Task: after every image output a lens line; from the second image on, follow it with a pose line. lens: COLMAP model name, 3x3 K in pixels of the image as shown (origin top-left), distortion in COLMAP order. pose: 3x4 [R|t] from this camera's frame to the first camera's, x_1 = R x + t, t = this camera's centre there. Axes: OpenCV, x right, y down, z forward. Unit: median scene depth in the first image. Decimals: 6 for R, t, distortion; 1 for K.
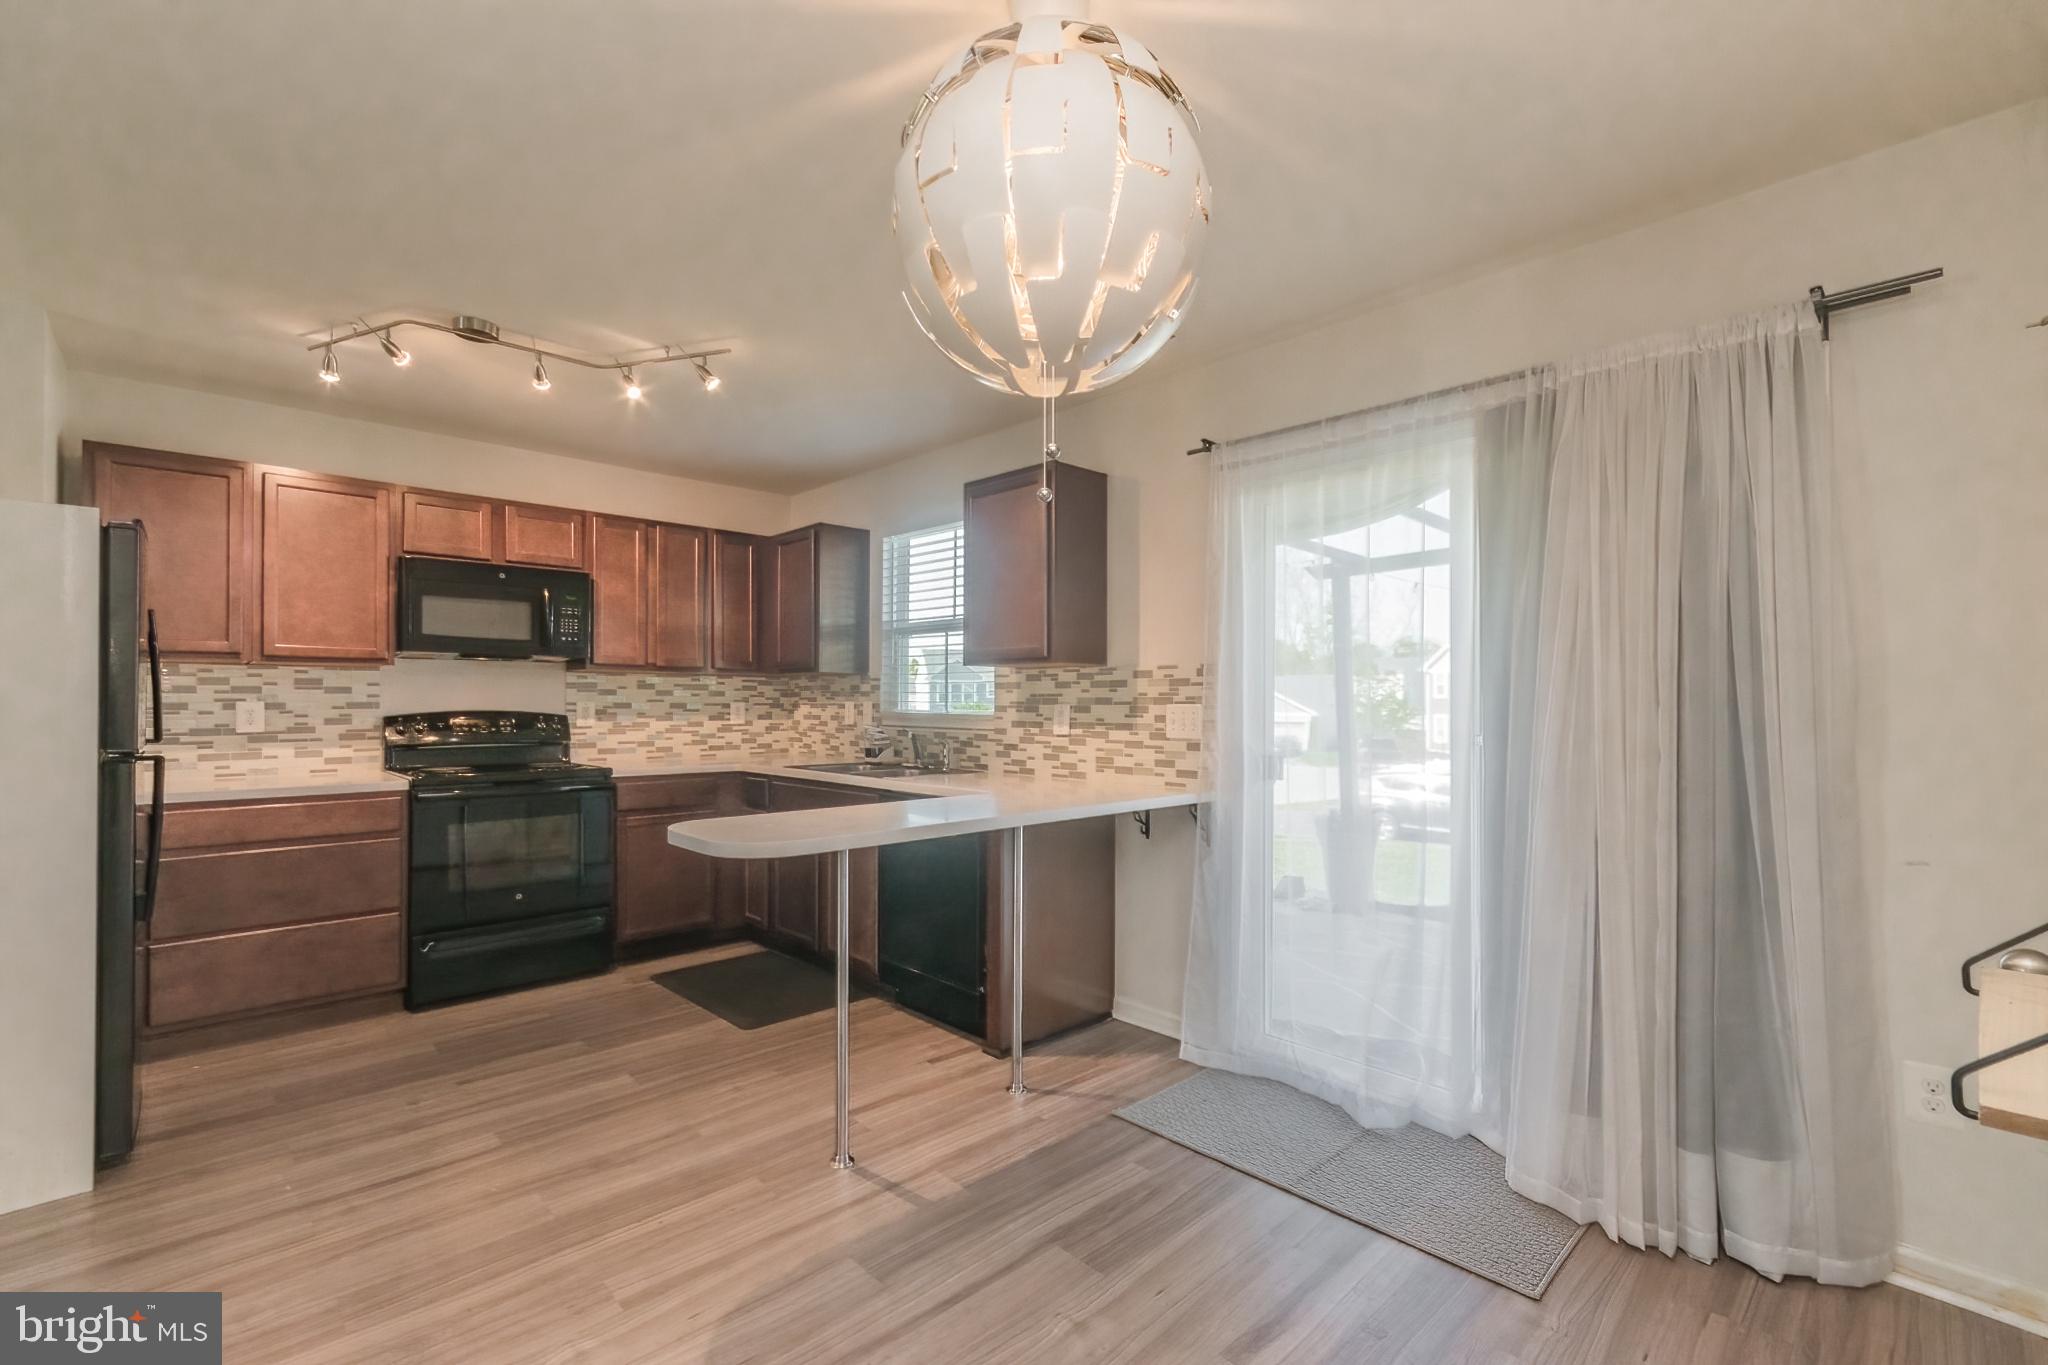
lens RADIAL K [[912.0, 0, 1013.7], [0, 912.0, 693.2], [0, 0, 1]] dist [0.009059, -0.001407]
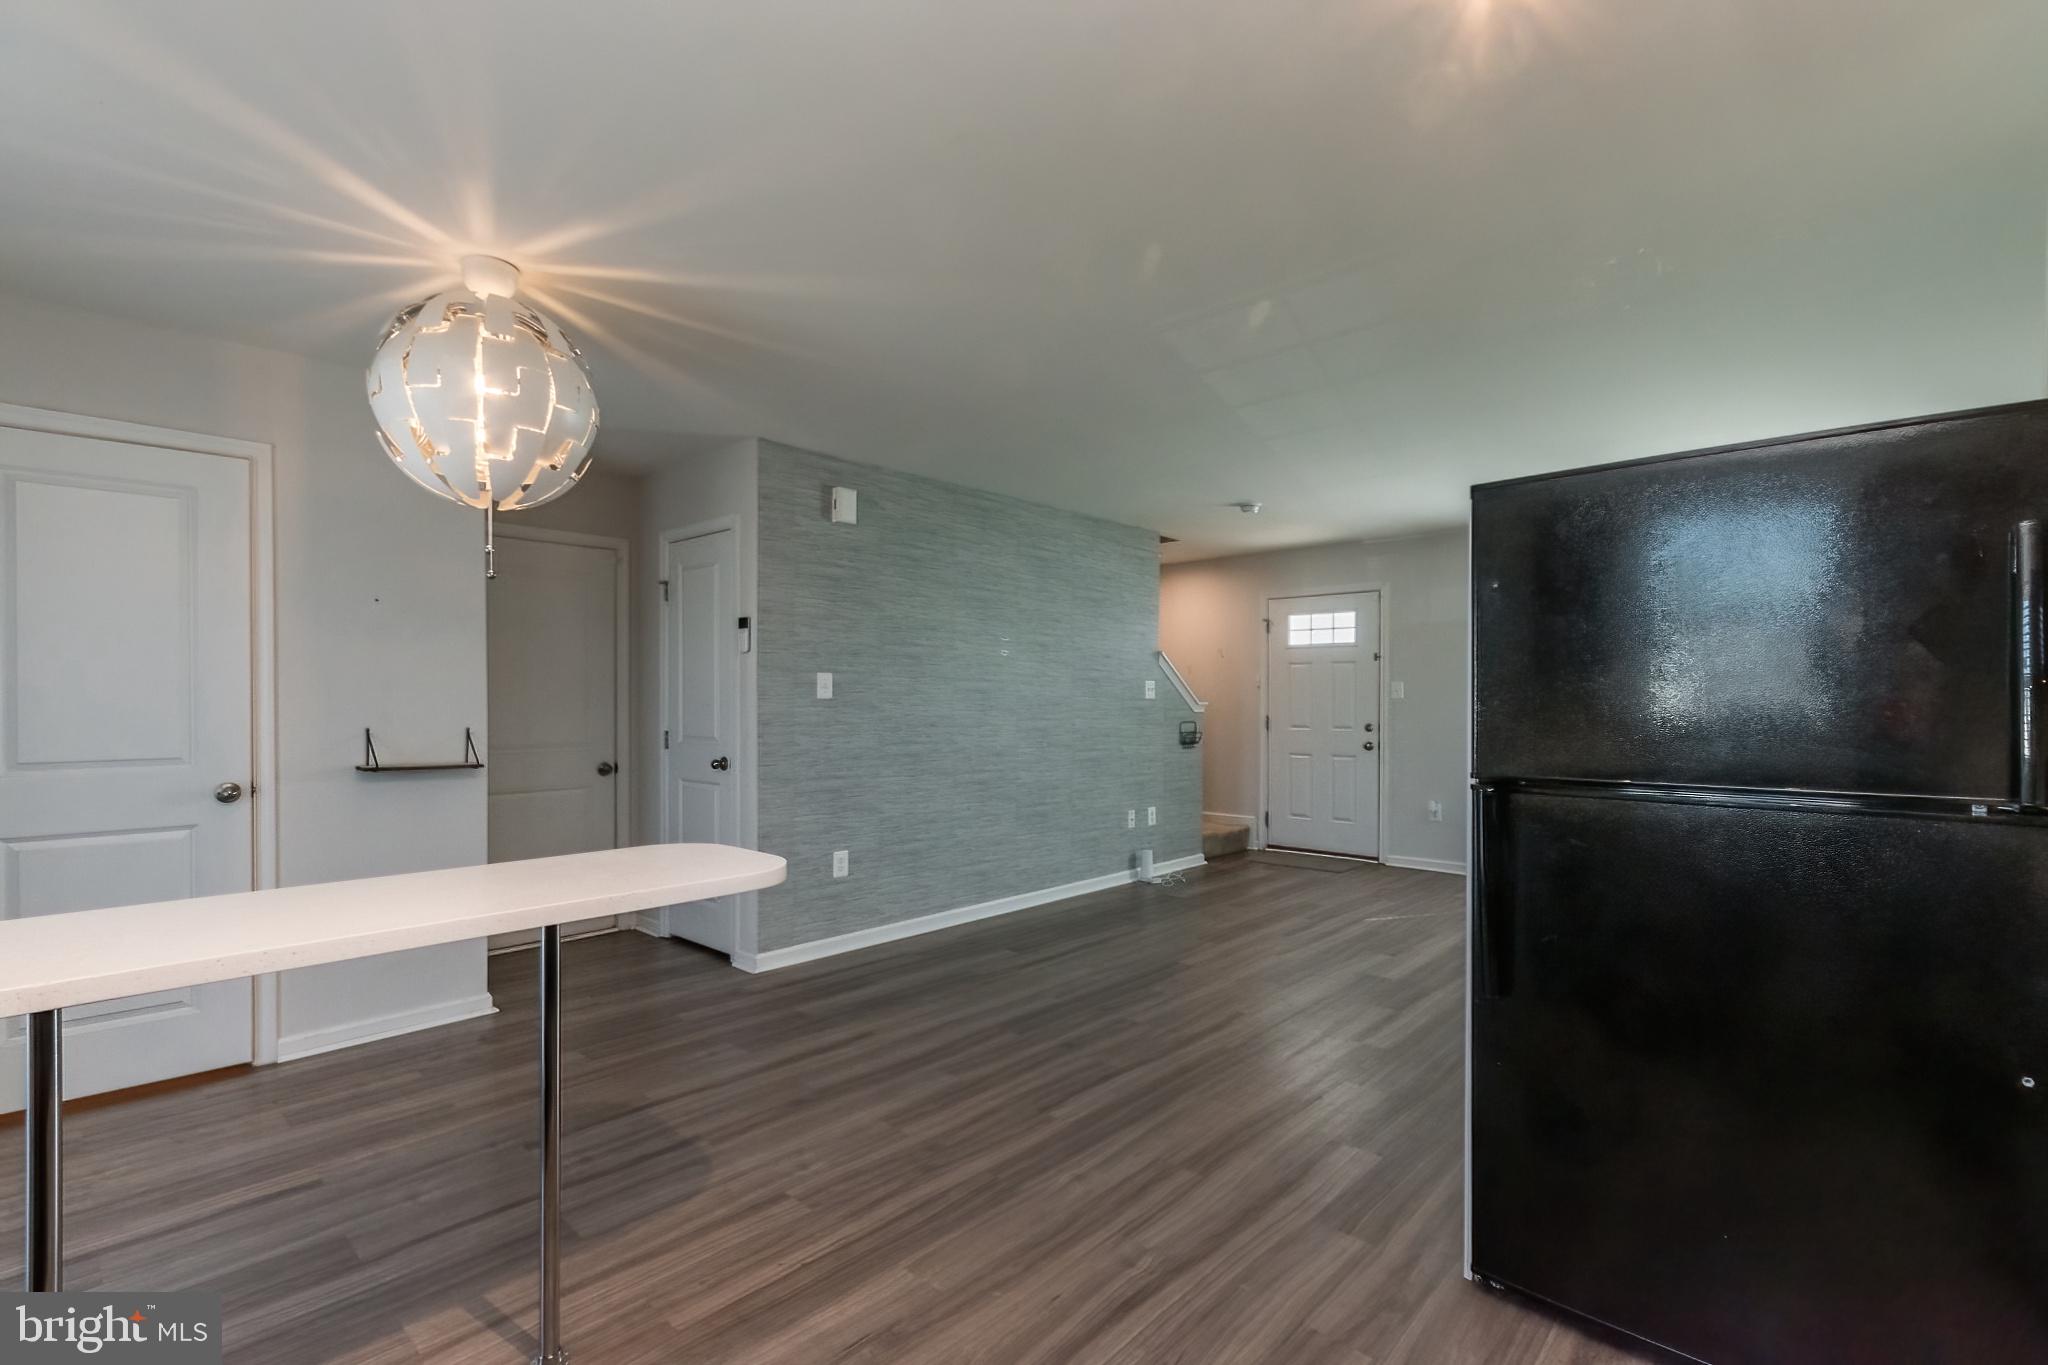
lens RADIAL K [[912.0, 0, 1017.5], [0, 912.0, 700.9], [0, 0, 1]] dist [0.009059, -0.001407]
pose [[-0.997226, -0.002344, -0.074391, -0.320566], [-0.001780, 0.999969, -0.007652, 0.005942], [0.074407, -0.007498, -0.997200, 1.121837]]
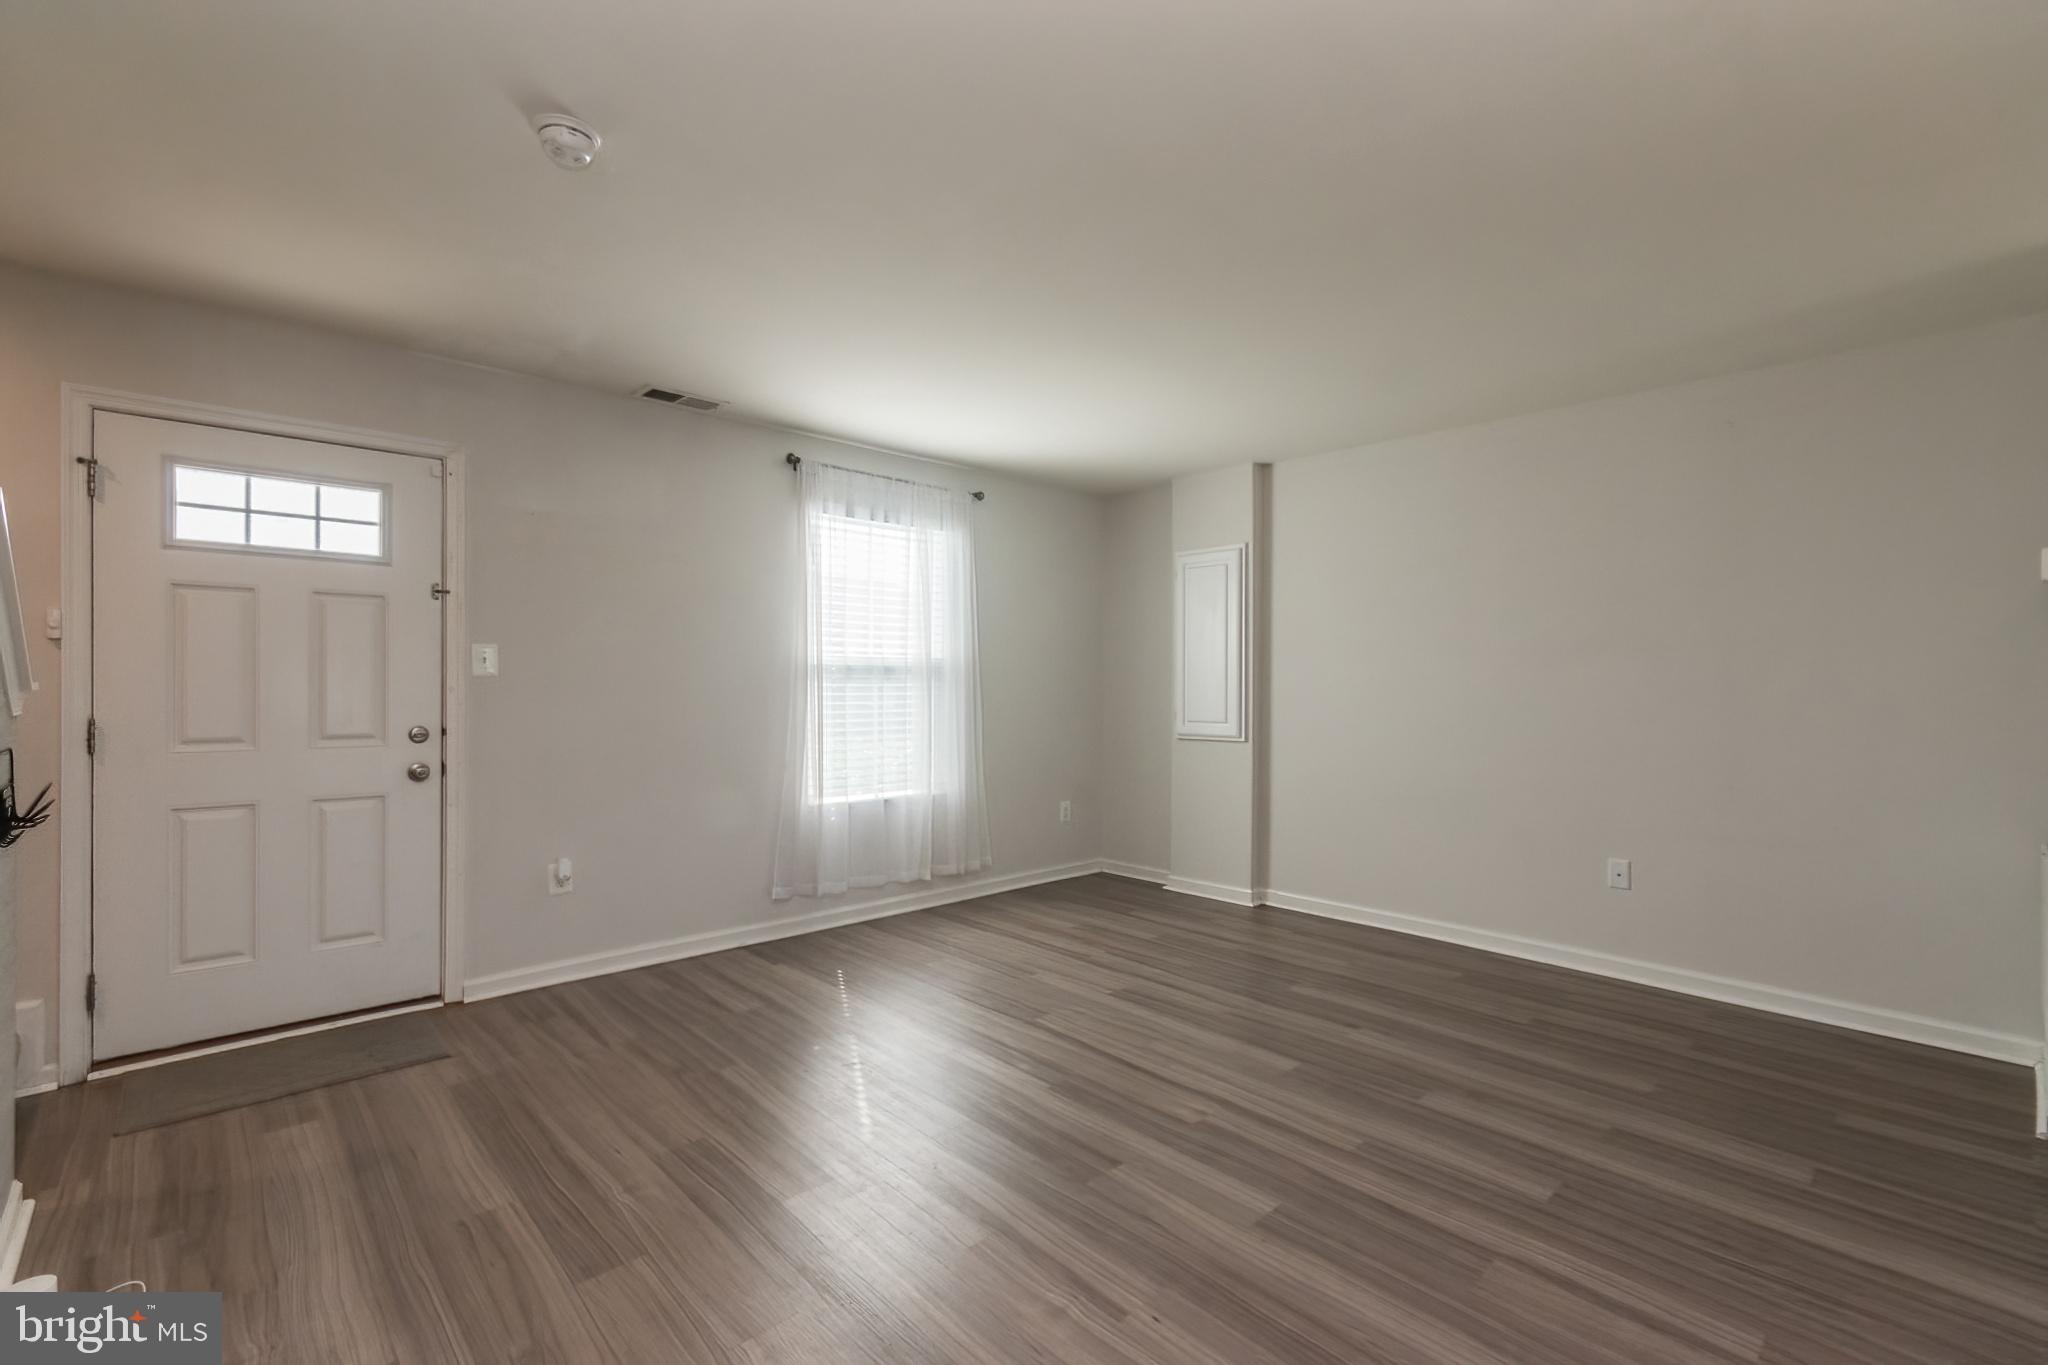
lens RADIAL K [[912.0, 0, 1032.1], [0, 912.0, 679.1], [0, 0, 1]] dist [0.009059, -0.001407]
pose [[0.005517, -0.005523, -0.999970, -0.261538], [0.002947, 0.999980, -0.005507, -0.003953], [0.999980, -0.002917, 0.005533, -0.097739]]
